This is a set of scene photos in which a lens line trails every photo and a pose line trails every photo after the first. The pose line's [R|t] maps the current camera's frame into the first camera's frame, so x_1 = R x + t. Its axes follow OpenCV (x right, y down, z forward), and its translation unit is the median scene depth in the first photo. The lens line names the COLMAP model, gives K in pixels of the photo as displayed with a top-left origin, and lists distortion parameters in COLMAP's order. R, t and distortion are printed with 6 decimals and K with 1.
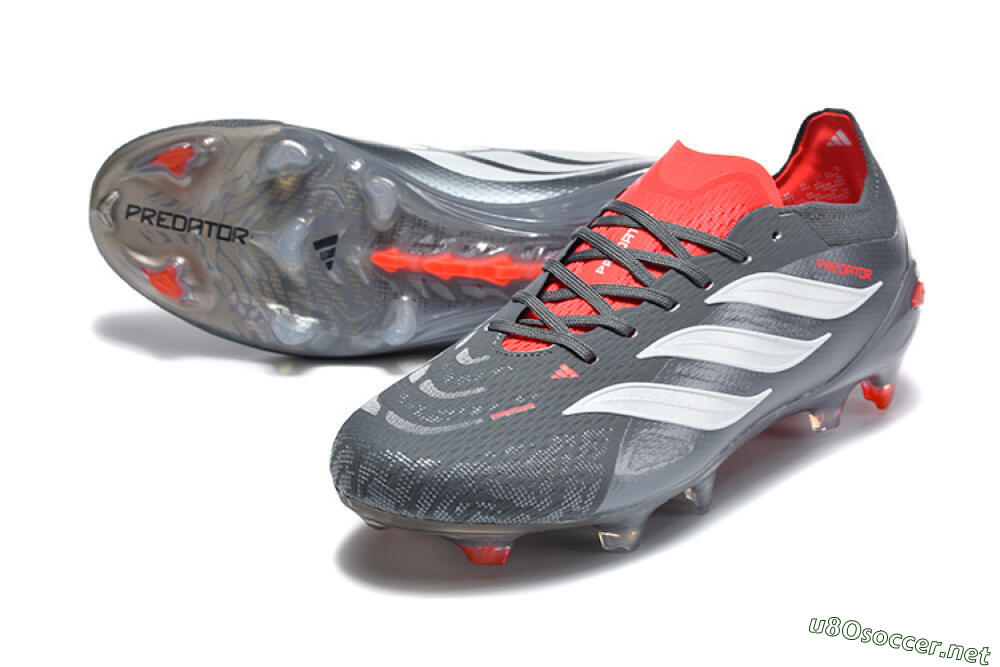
lens RADIAL K [[2695.9, 0, 500.0], [0, 2695.9, 333.5], [0, 0, 1]] dist [0.182547, 0.432433]
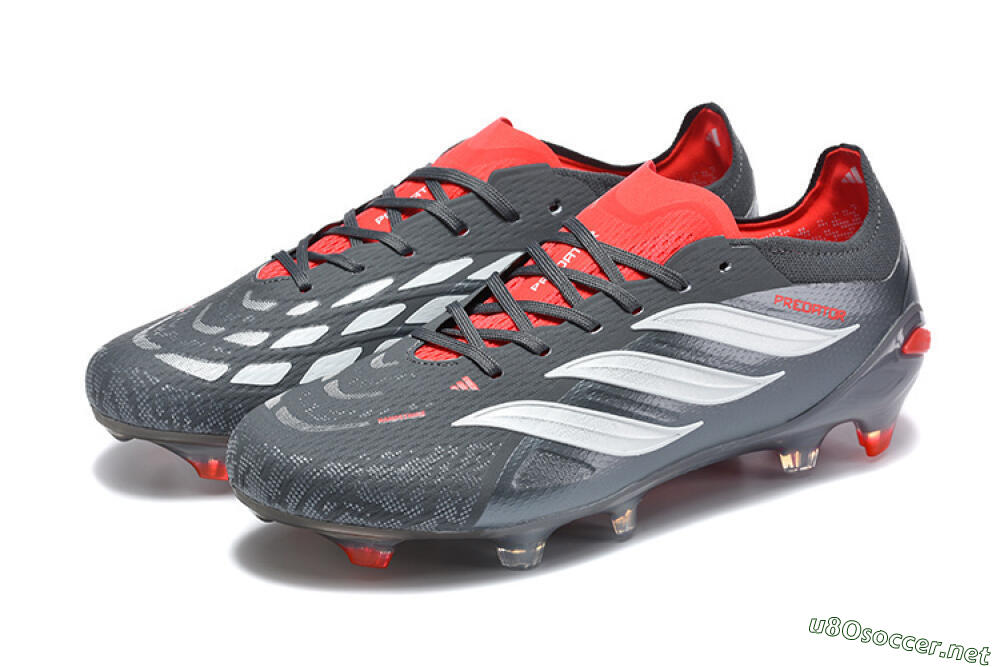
lens RADIAL K [[2695.9, 0, 500.0], [0, 2695.9, 333.5], [0, 0, 1]] dist [0.182547, 0.432433]
pose [[0.967425, 0.083501, -0.238989, 0.273904], [-0.085190, 0.996359, 0.003269, -0.008761], [0.238392, 0.017197, 0.971017, 0.027106]]
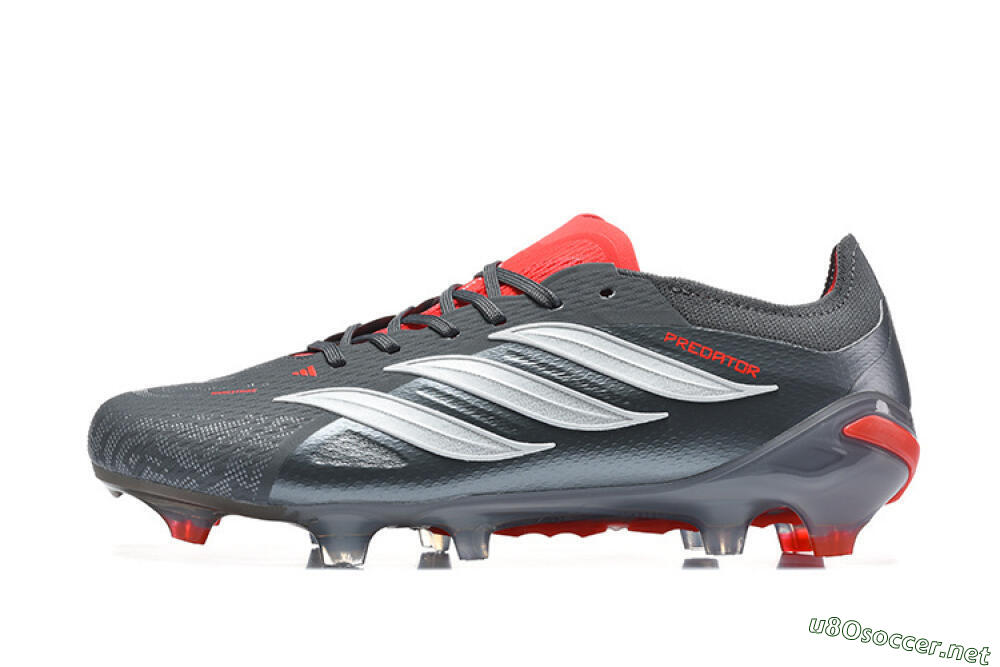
lens RADIAL K [[2695.9, 0, 500.0], [0, 2695.9, 333.5], [0, 0, 1]] dist [0.182547, 0.432433]
pose [[0.722307, 0.010485, -0.691493, 0.760788], [-0.248606, 0.936982, -0.245478, 0.227181], [0.645343, 0.349220, 0.679396, 0.362967]]
